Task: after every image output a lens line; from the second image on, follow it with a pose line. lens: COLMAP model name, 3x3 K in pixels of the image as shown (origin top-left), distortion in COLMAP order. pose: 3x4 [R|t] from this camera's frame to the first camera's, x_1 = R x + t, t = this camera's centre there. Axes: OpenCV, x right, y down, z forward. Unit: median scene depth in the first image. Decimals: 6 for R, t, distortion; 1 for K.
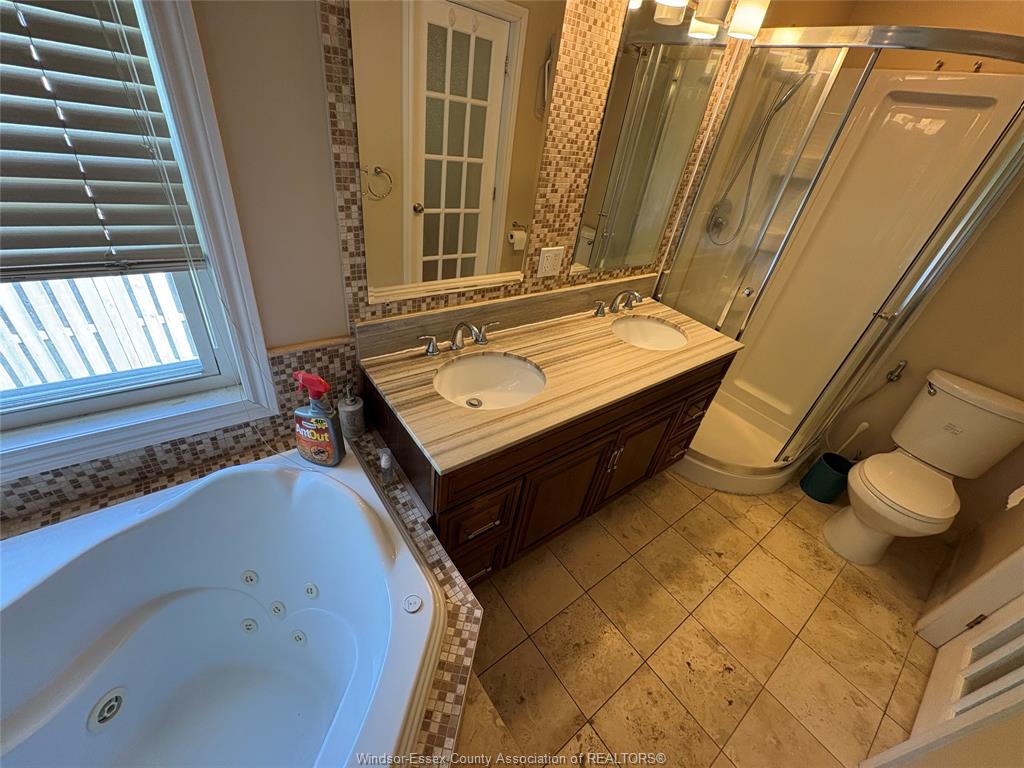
lens RADIAL K [[408.4, 0, 510.9], [0, 408.4, 383.9], [0, 0, 1]] dist [0.001896, -0.000101]
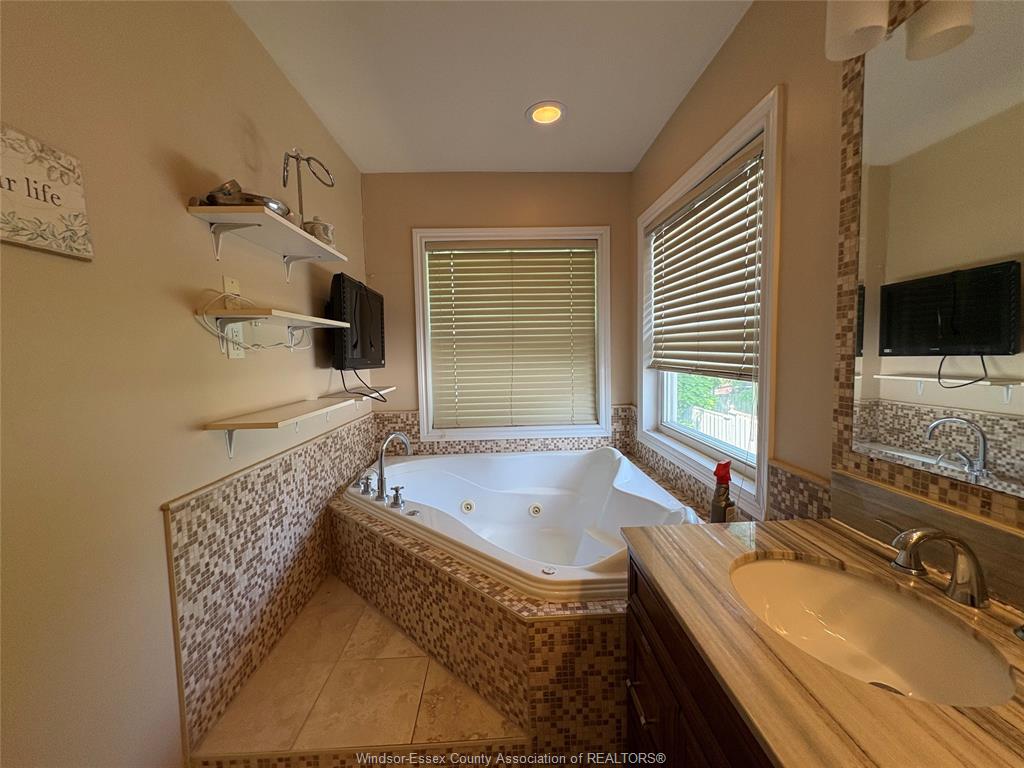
lens RADIAL K [[408.4, 0, 514.5], [0, 408.4, 385.6], [0, 0, 1]] dist [0.001896, -0.000101]
pose [[-0.569243, -0.060097, -0.819970, 0.619417], [-0.509049, 0.808932, 0.294105, -0.178782], [0.645625, 0.584822, -0.491071, 0.812622]]
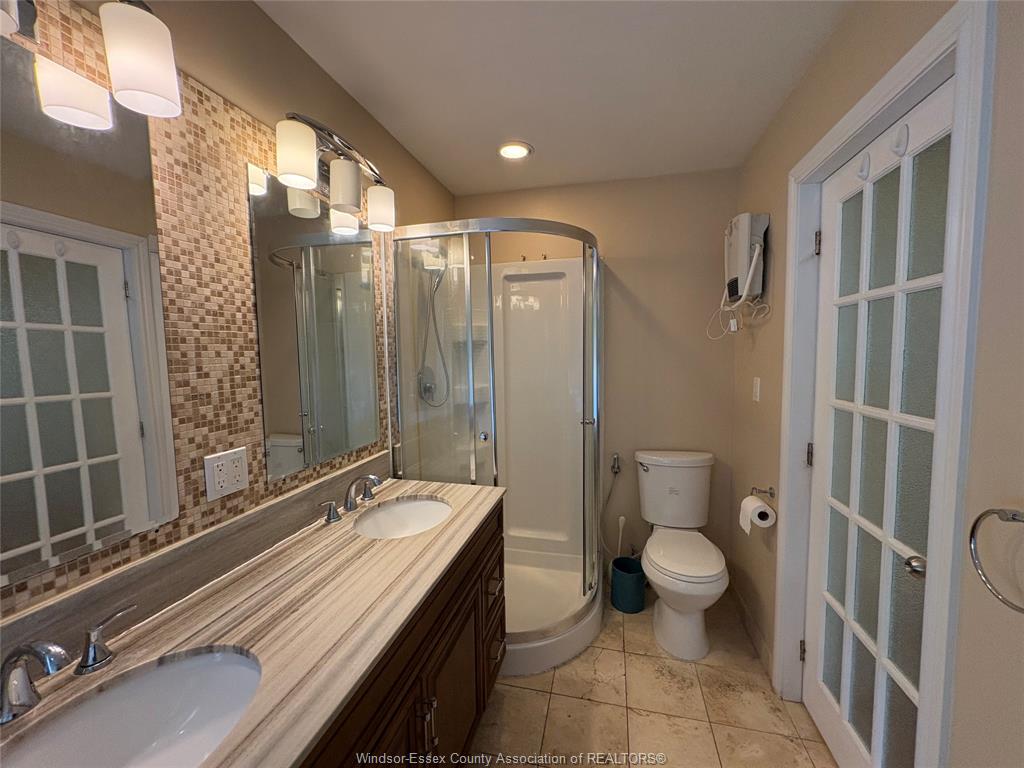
lens RADIAL K [[408.4, 0, 513.6], [0, 408.4, 386.4], [0, 0, 1]] dist [0.001896, -0.000101]
pose [[0.760440, -0.194863, 0.619484, 0.070725], [0.454322, 0.841247, -0.293078, -0.011712], [-0.464029, 0.504314, 0.728248, 0.247346]]
